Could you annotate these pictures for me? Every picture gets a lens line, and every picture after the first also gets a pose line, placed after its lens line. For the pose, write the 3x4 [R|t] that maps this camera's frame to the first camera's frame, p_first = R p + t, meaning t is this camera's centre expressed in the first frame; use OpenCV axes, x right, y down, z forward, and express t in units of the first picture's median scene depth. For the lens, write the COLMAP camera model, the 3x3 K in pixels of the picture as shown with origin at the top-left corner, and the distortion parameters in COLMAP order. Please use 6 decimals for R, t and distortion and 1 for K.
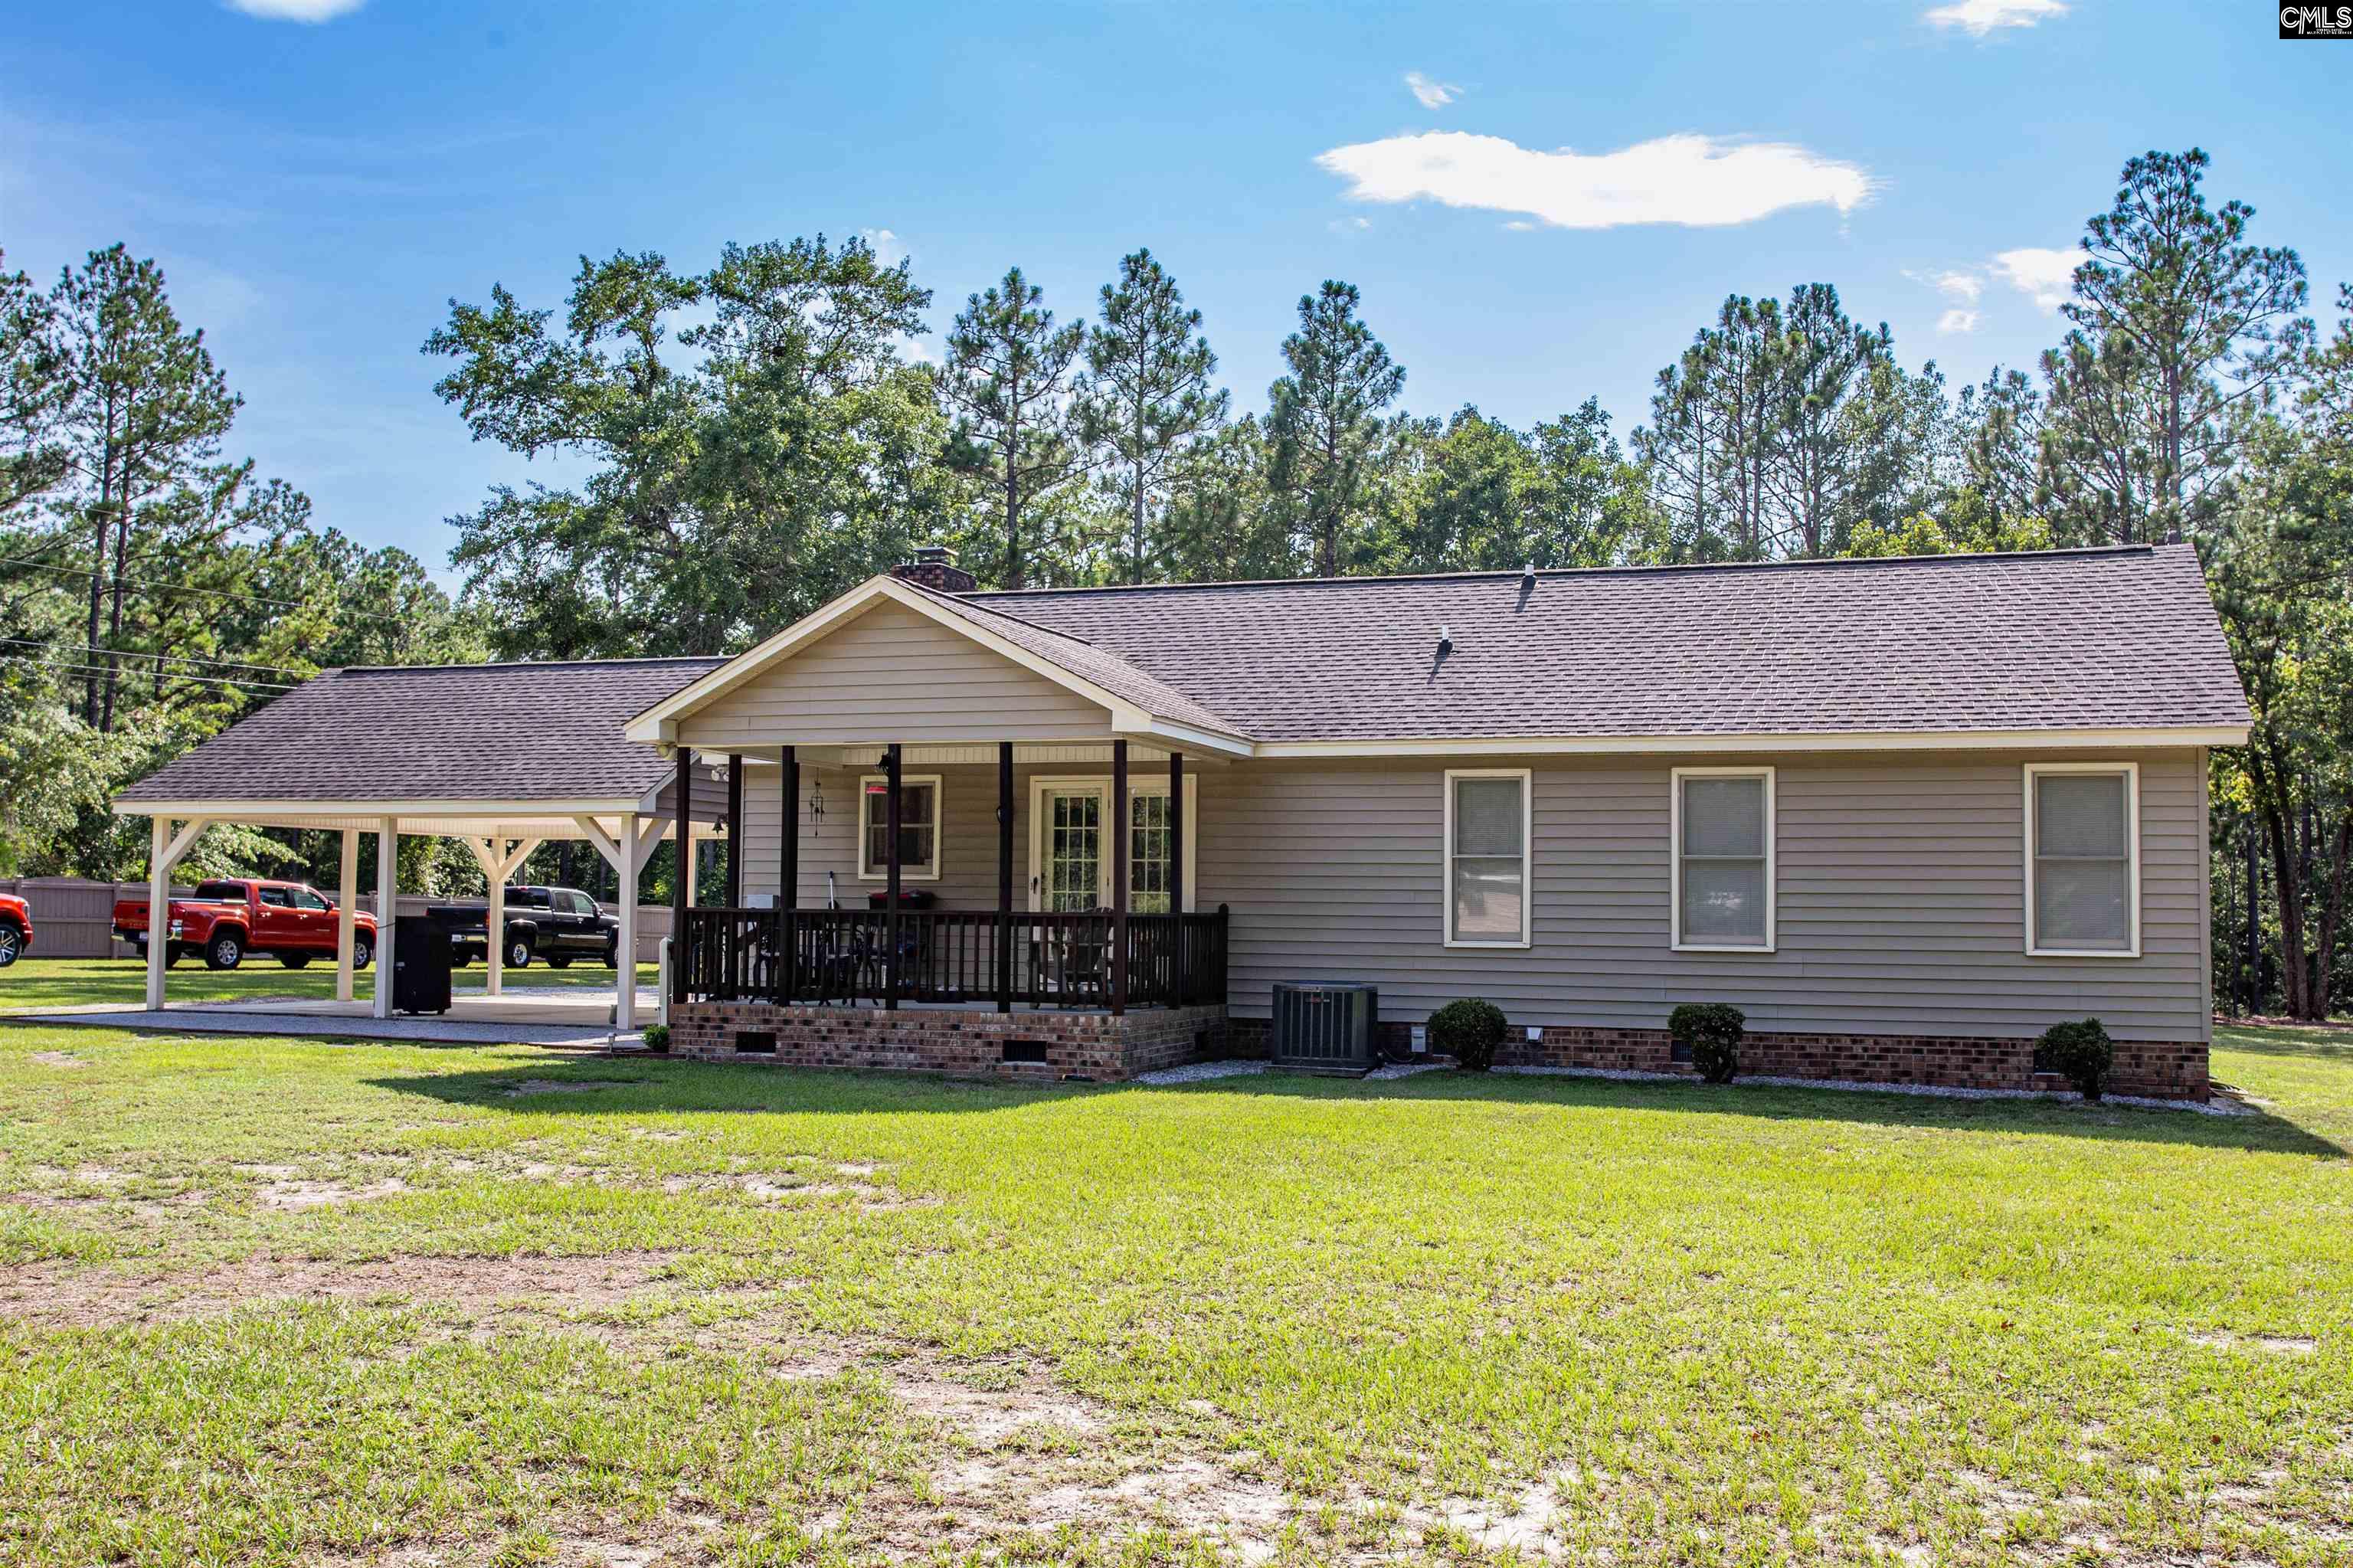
lens RADIAL K [[2315.8, 0, 1176.3], [0, 2315.8, 786.0], [0, 0, 1]] dist [-0.042863, 0.000000]
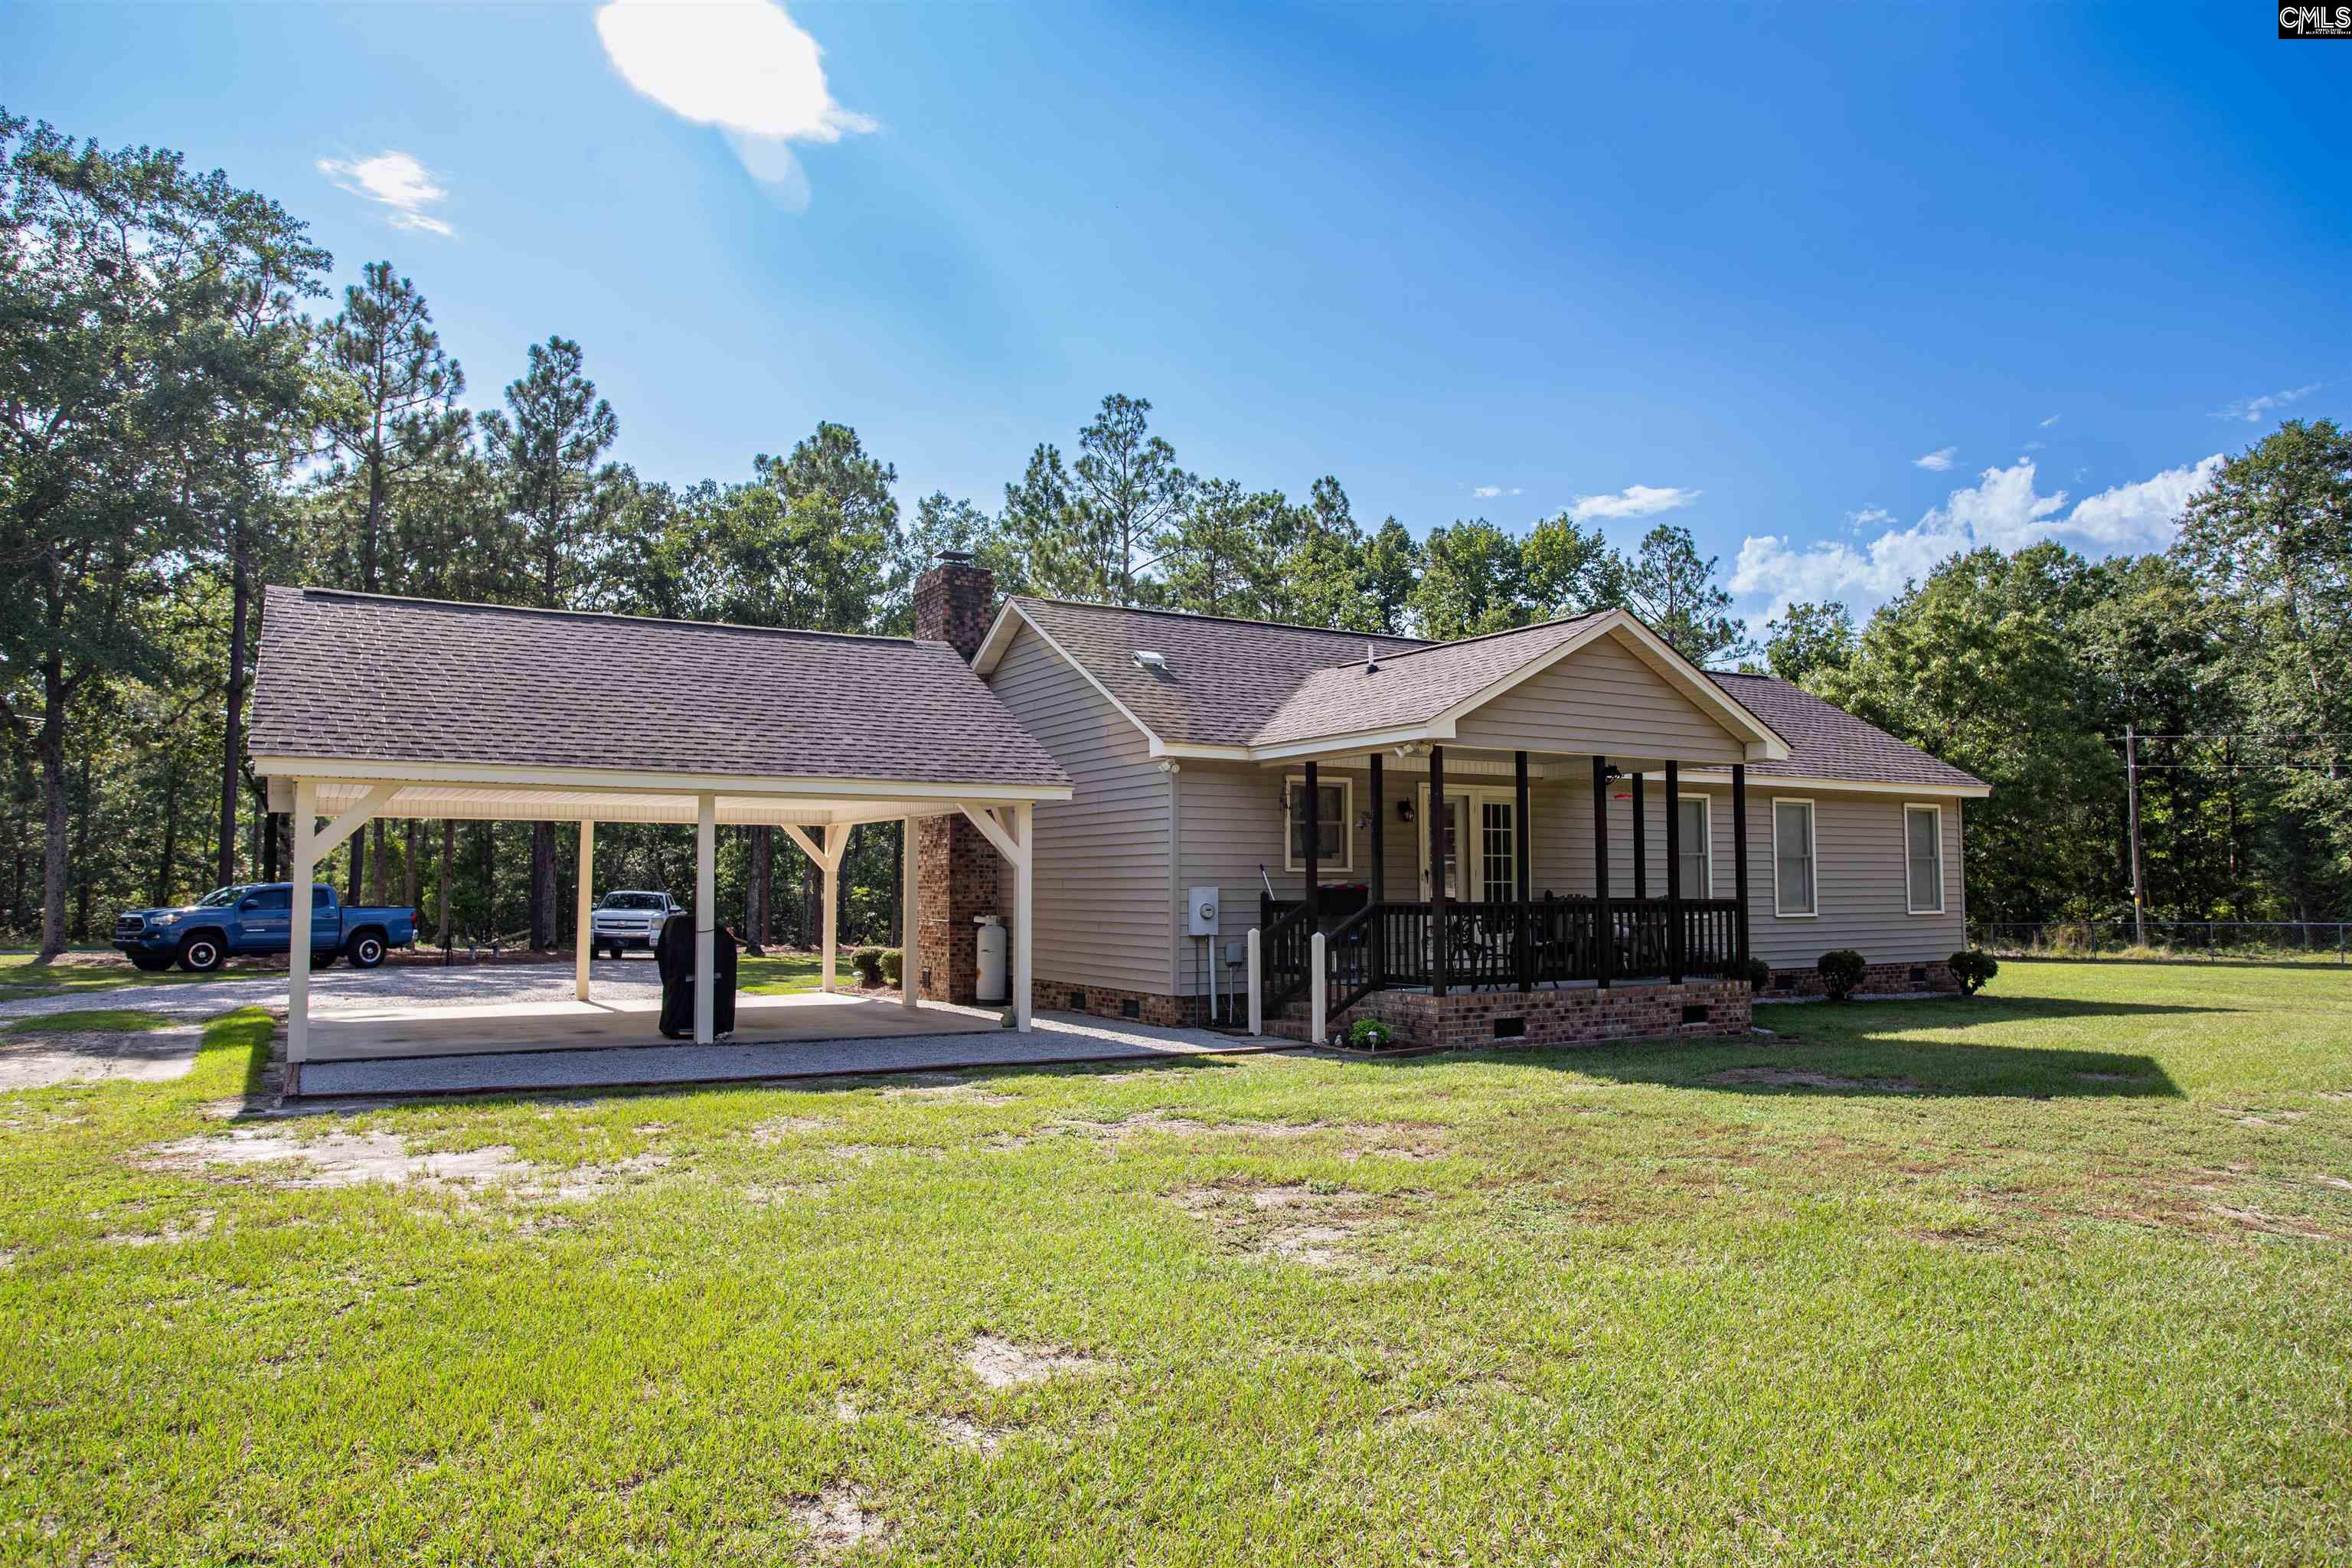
lens RADIAL K [[1559.5, 0, 1175.7], [0, 1559.5, 783.1], [0, 0, 1]] dist [-0.025008, 0.000117]
pose [[0.623742, 0.037112, 0.780748, -0.842050], [-0.037741, 0.999137, -0.017342, 0.015930], [-0.780718, -0.018650, 0.624605, 0.668297]]
